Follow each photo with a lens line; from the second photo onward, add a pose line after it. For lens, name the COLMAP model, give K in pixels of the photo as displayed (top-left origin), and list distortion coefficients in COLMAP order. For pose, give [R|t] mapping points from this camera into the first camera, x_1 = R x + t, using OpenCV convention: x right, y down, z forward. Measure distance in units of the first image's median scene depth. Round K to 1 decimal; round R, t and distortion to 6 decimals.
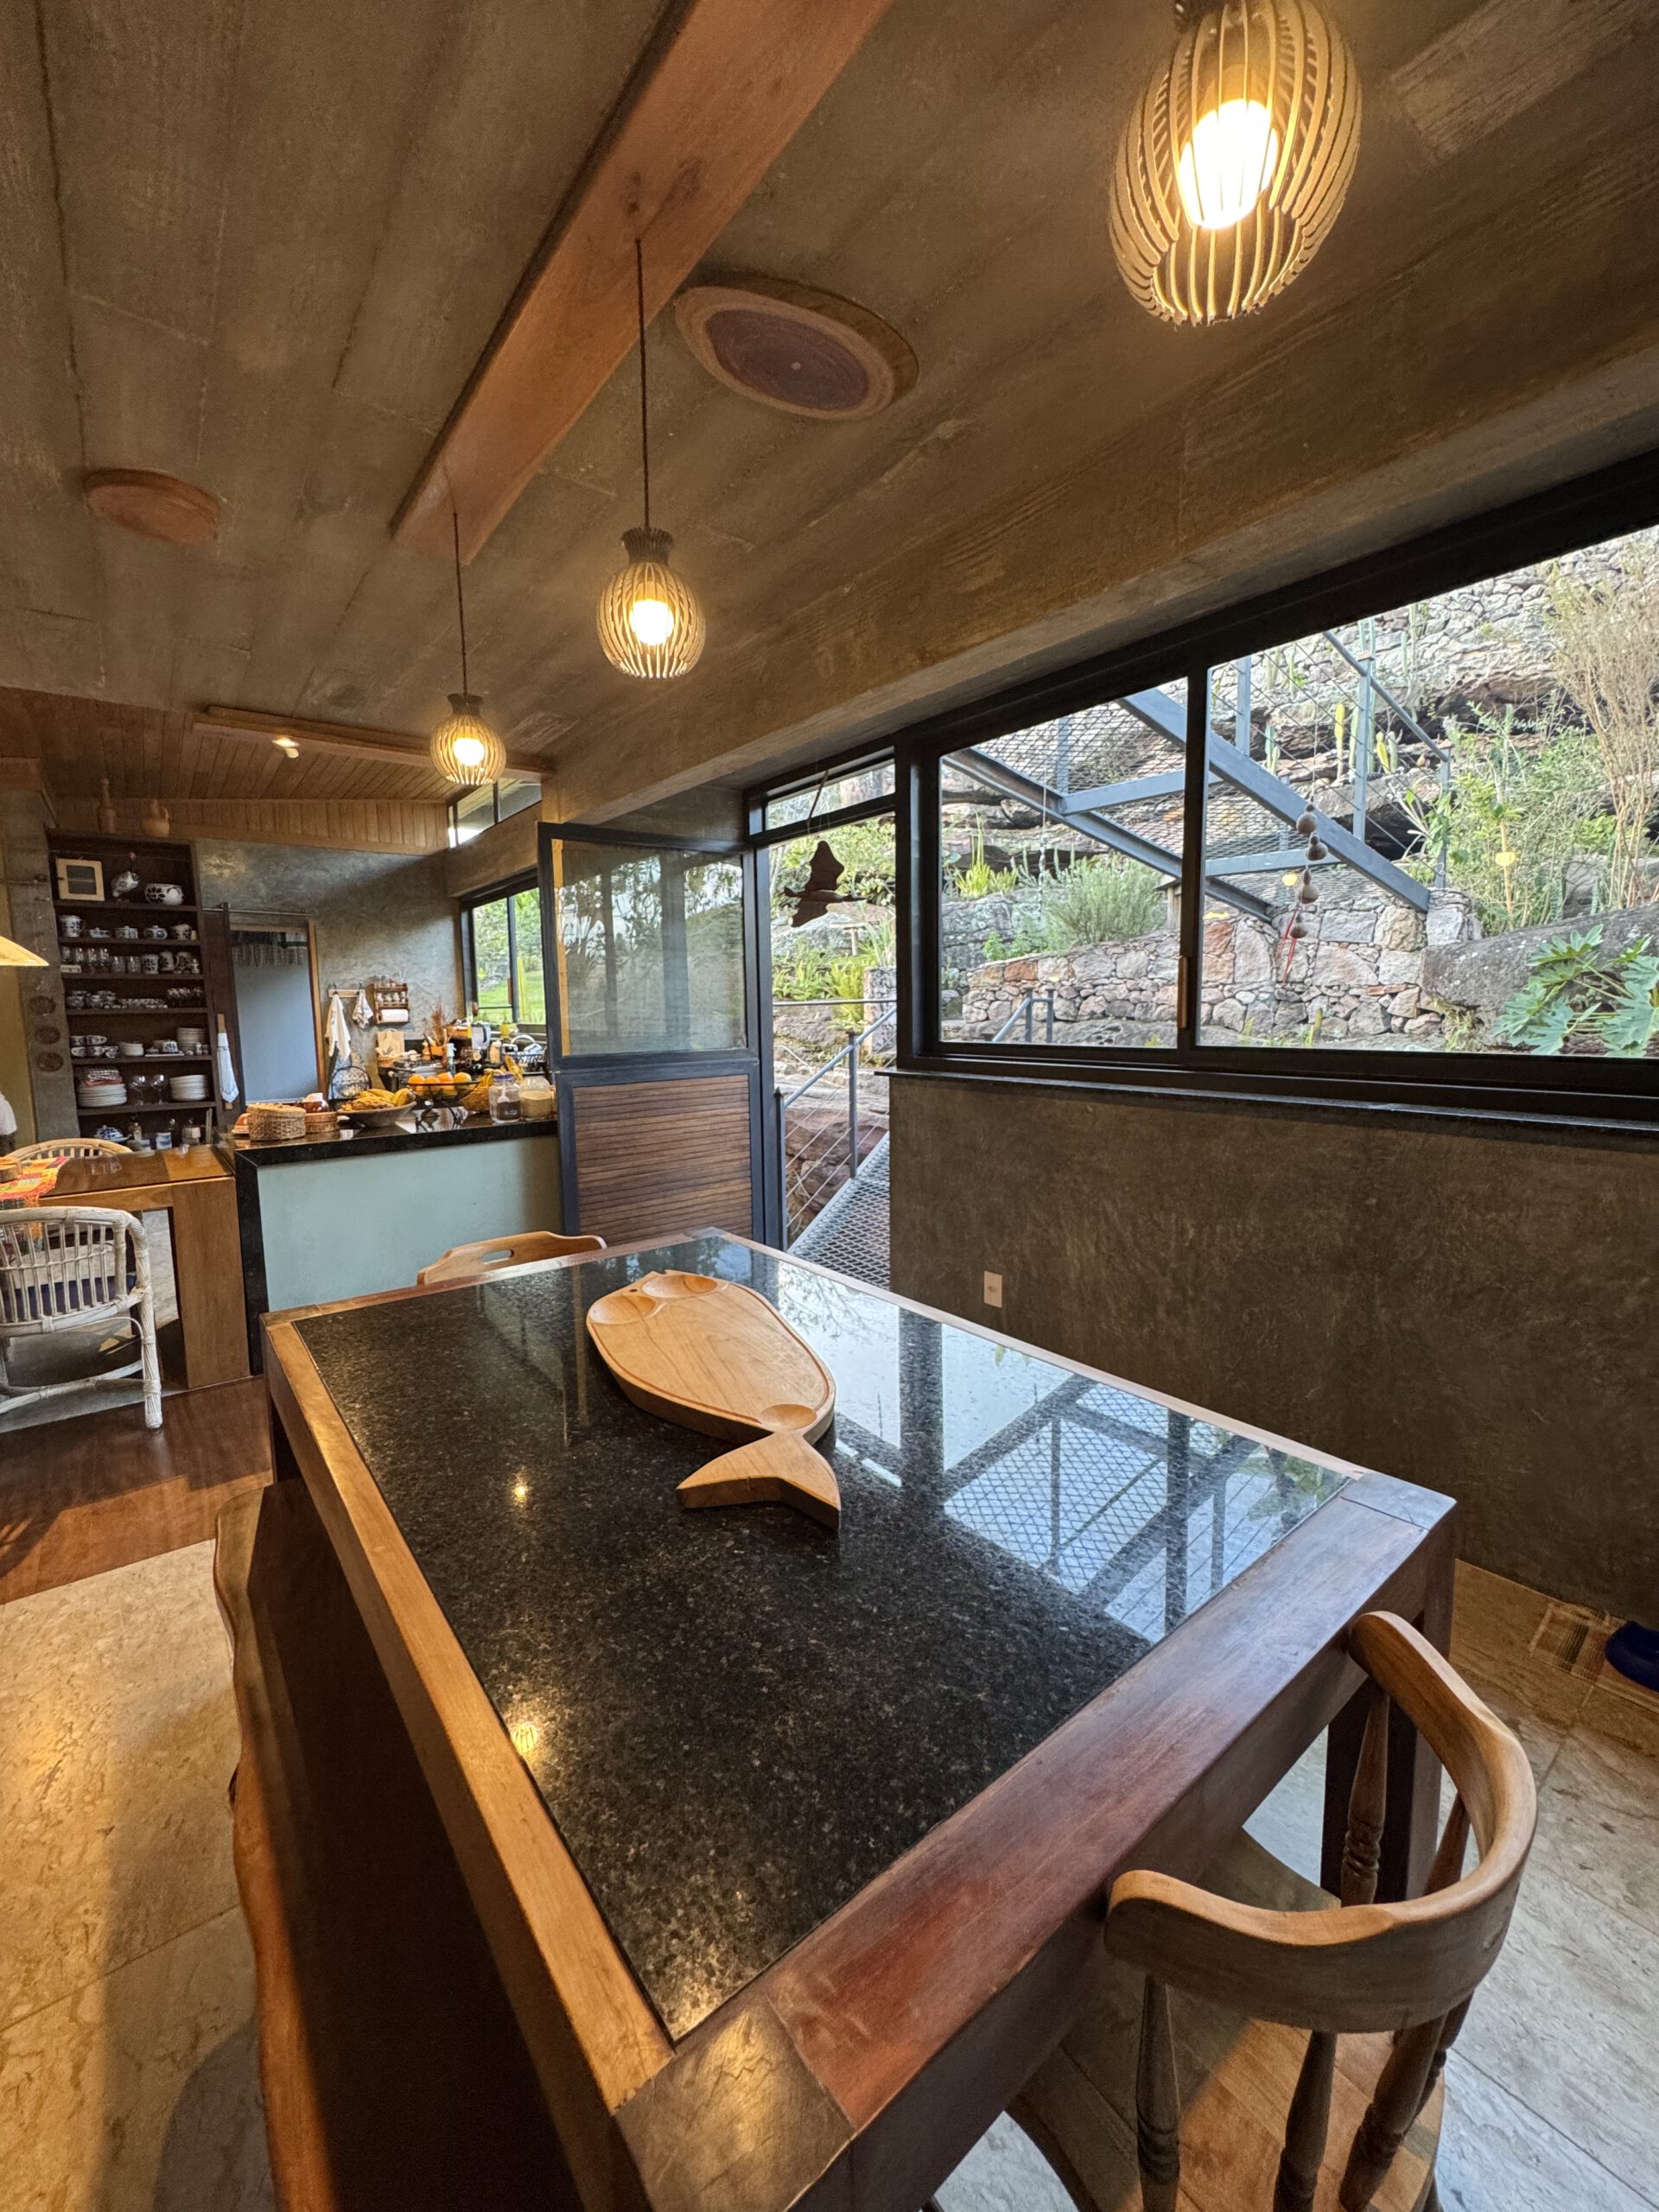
lens RADIAL K [[885.6, 0, 831.5], [0, 885.6, 1104.3], [0, 0, 1]] dist [-0.003472, 0.000469]
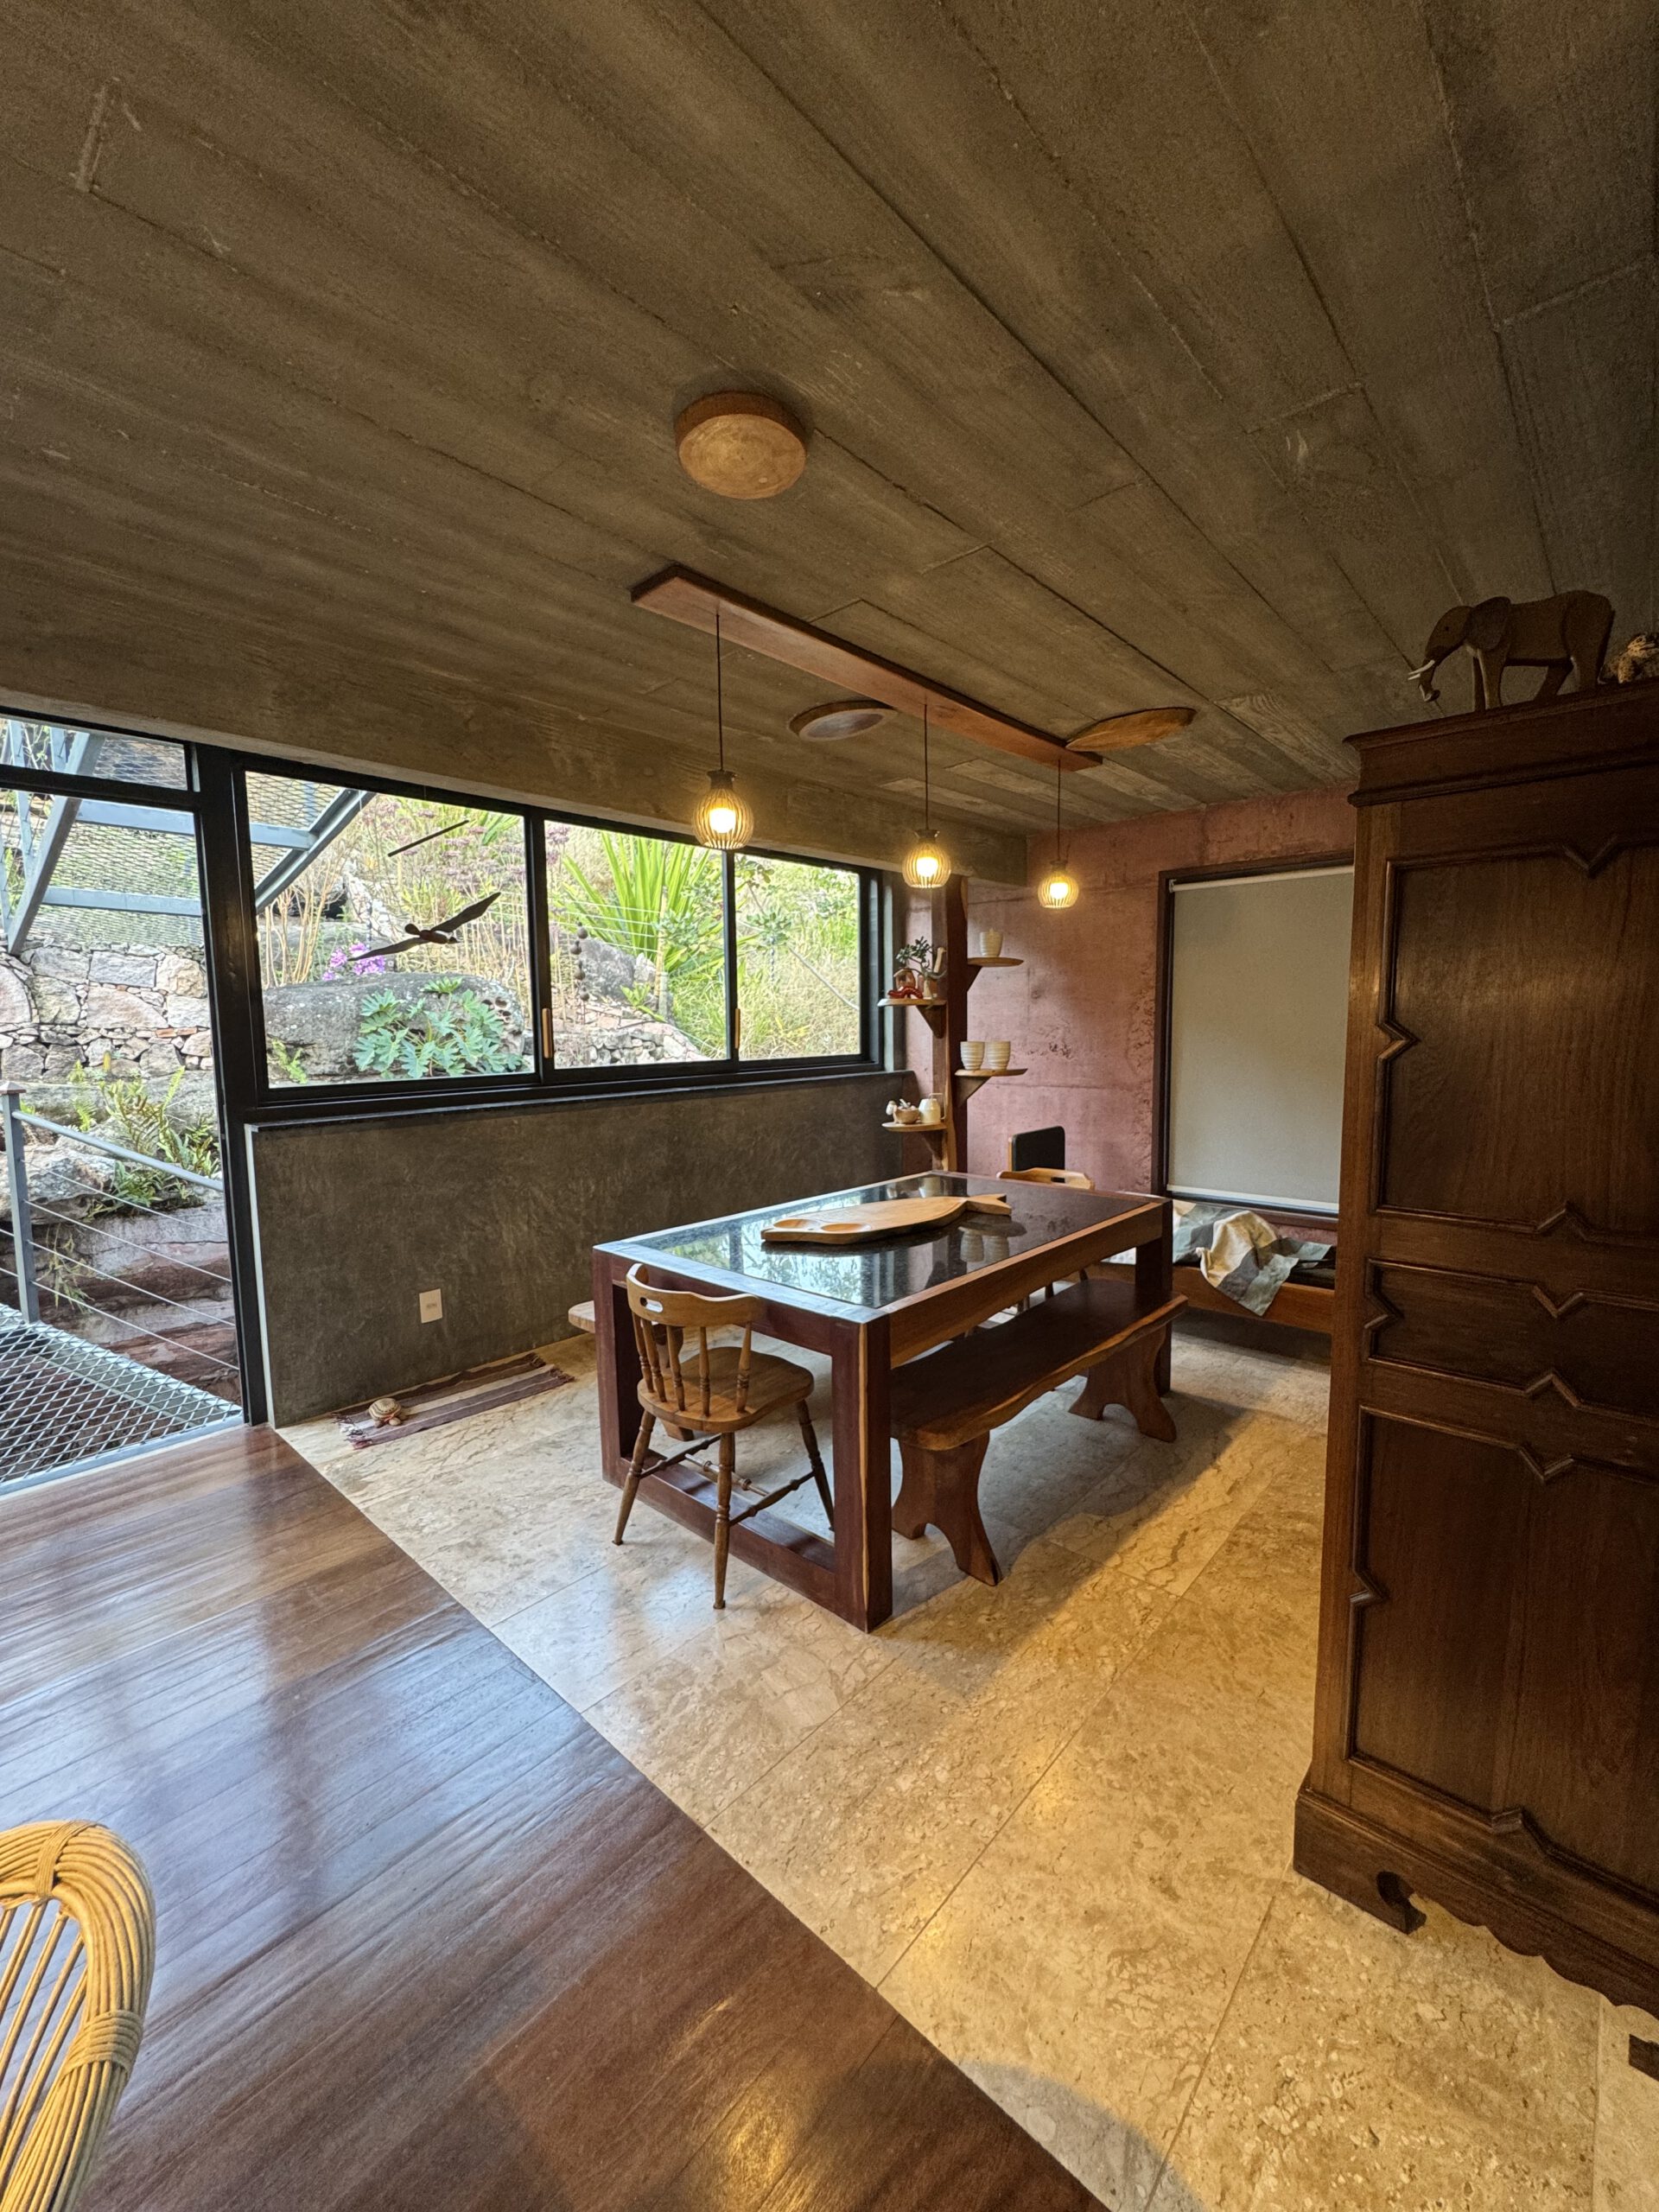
lens RADIAL K [[885.6, 0, 831.5], [0, 885.6, 1104.3], [0, 0, 1]] dist [-0.003472, 0.000469]
pose [[-0.163753, -0.078996, 0.983333, -1.406314], [0.126749, 0.986842, 0.100385, -0.121631], [-0.978325, 0.141075, -0.151585, 0.967540]]
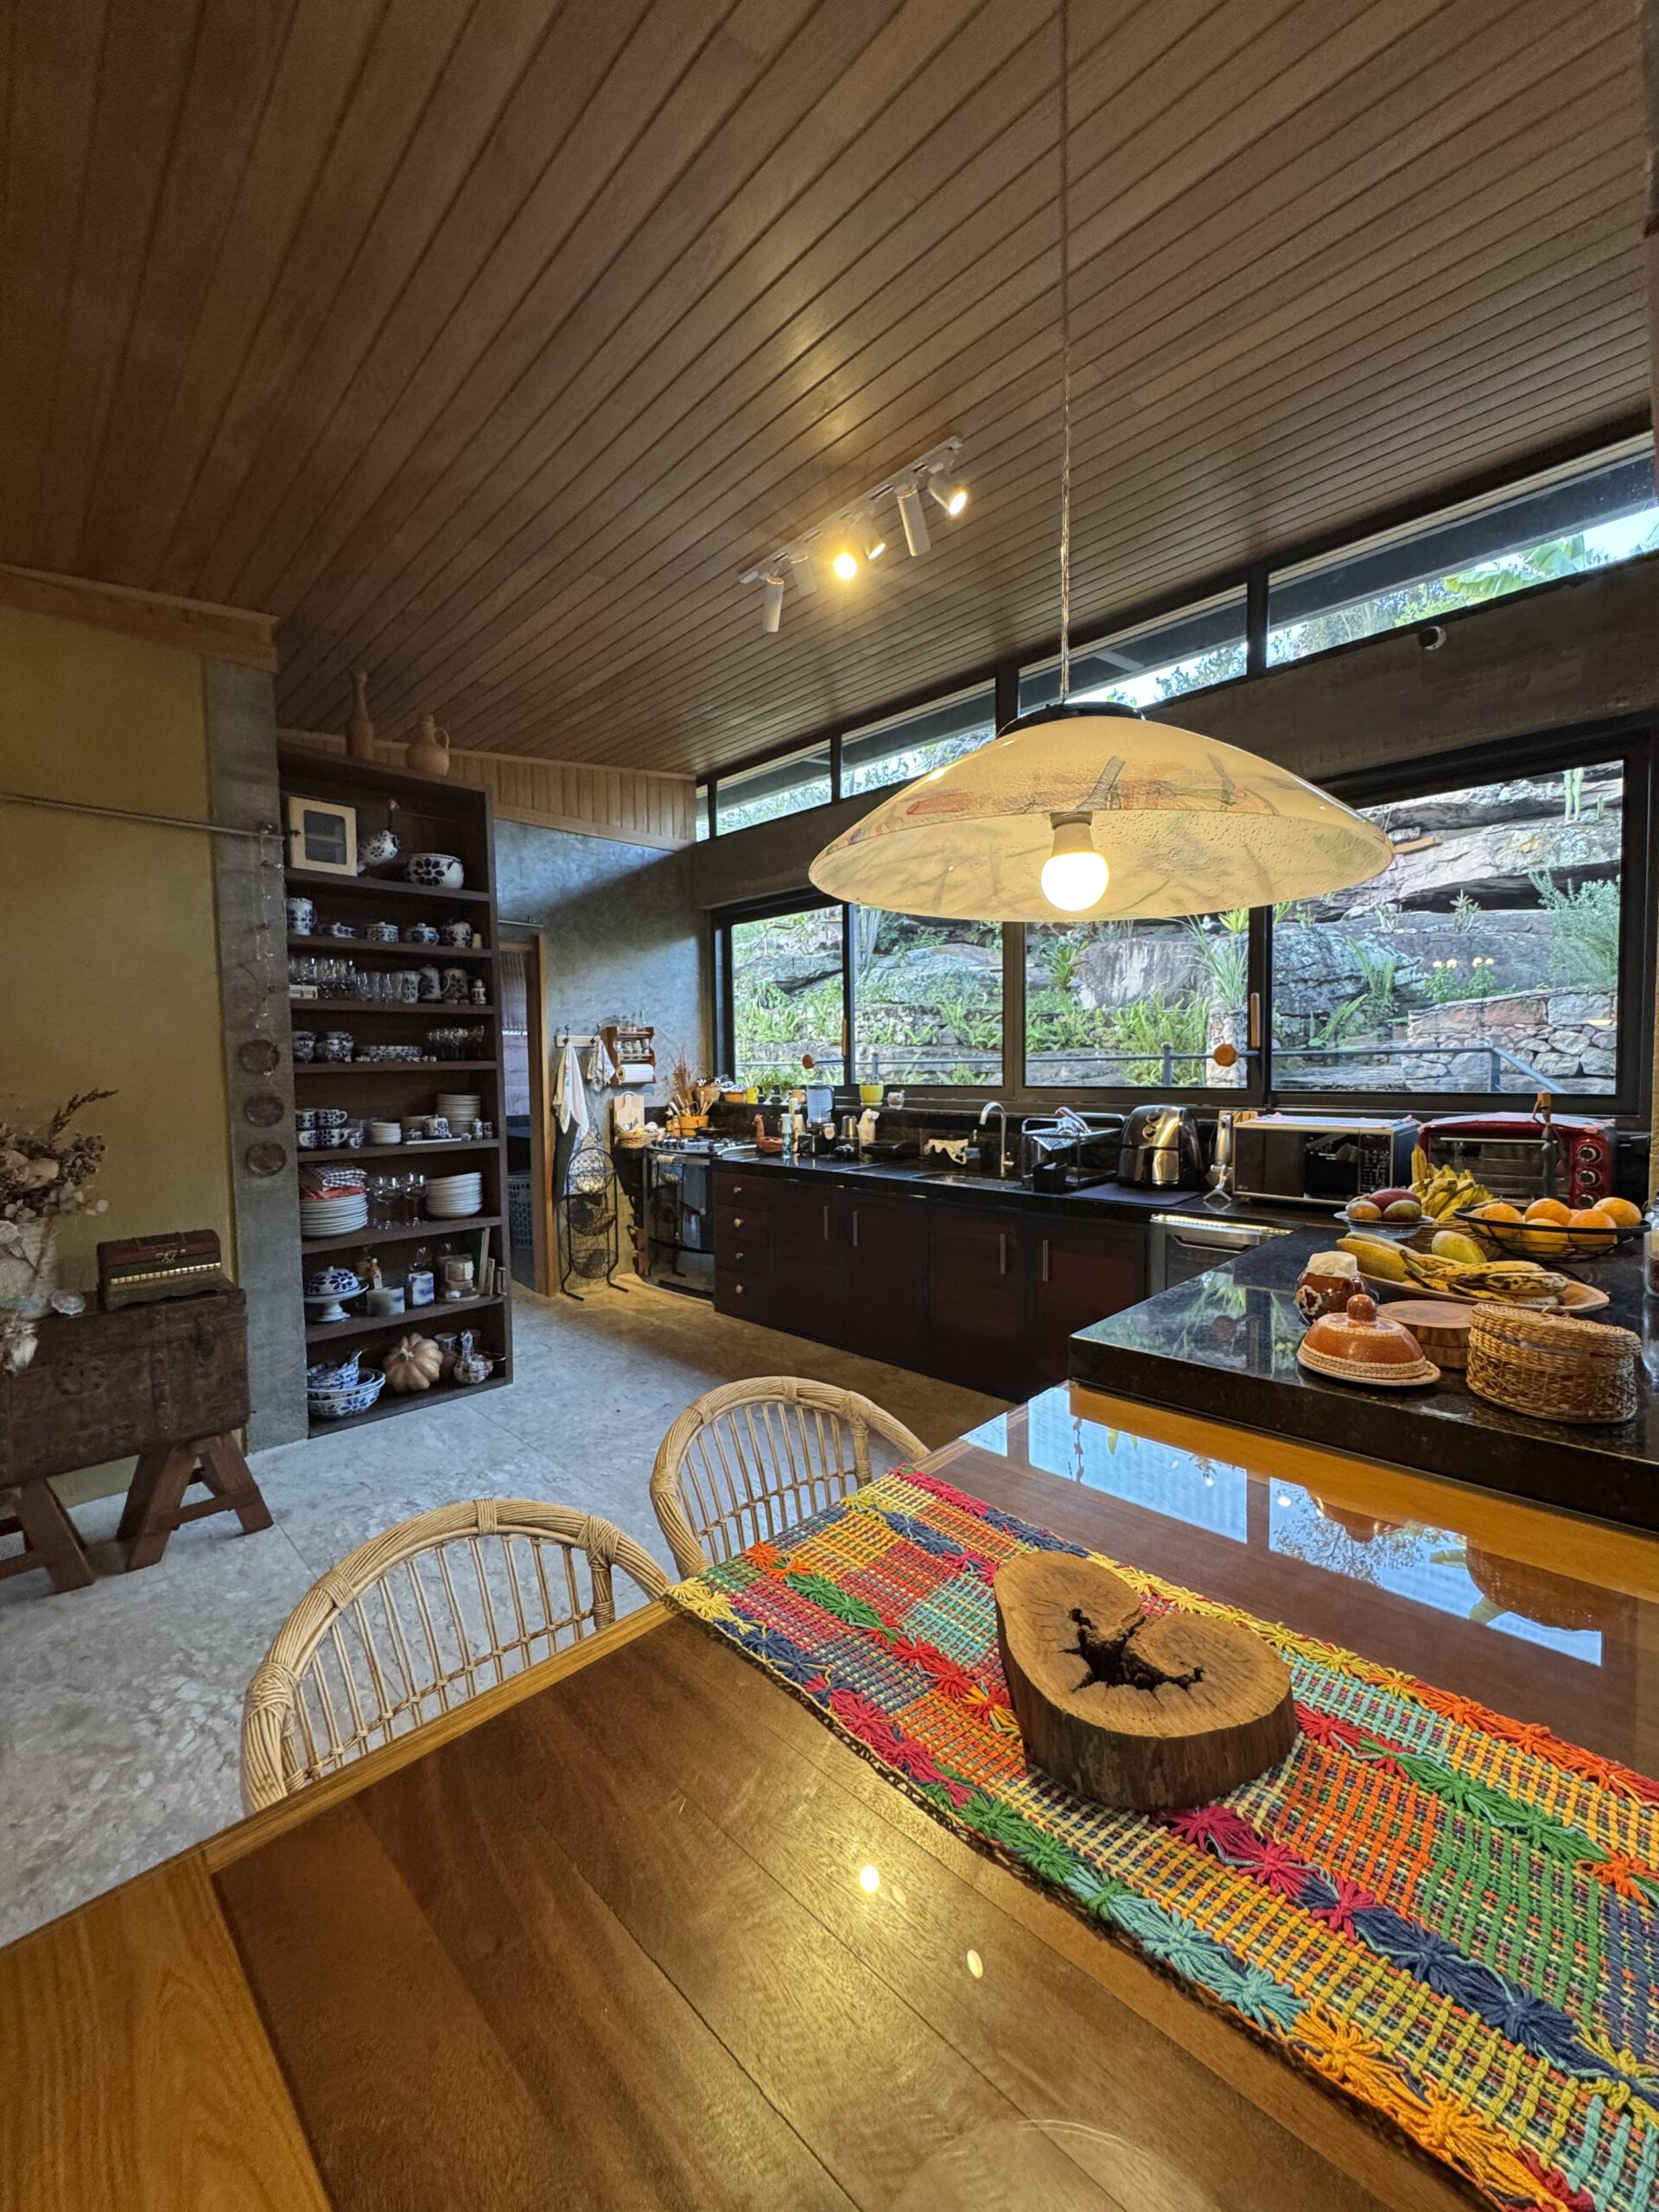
lens RADIAL K [[885.6, 0, 831.5], [0, 885.6, 1104.3], [0, 0, 1]] dist [-0.003472, 0.000469]
pose [[0.993280, -0.006625, 0.115547, -0.546218], [0.013806, 0.998014, -0.061458, -0.039352], [-0.114911, 0.062641, 0.991399, 0.376485]]
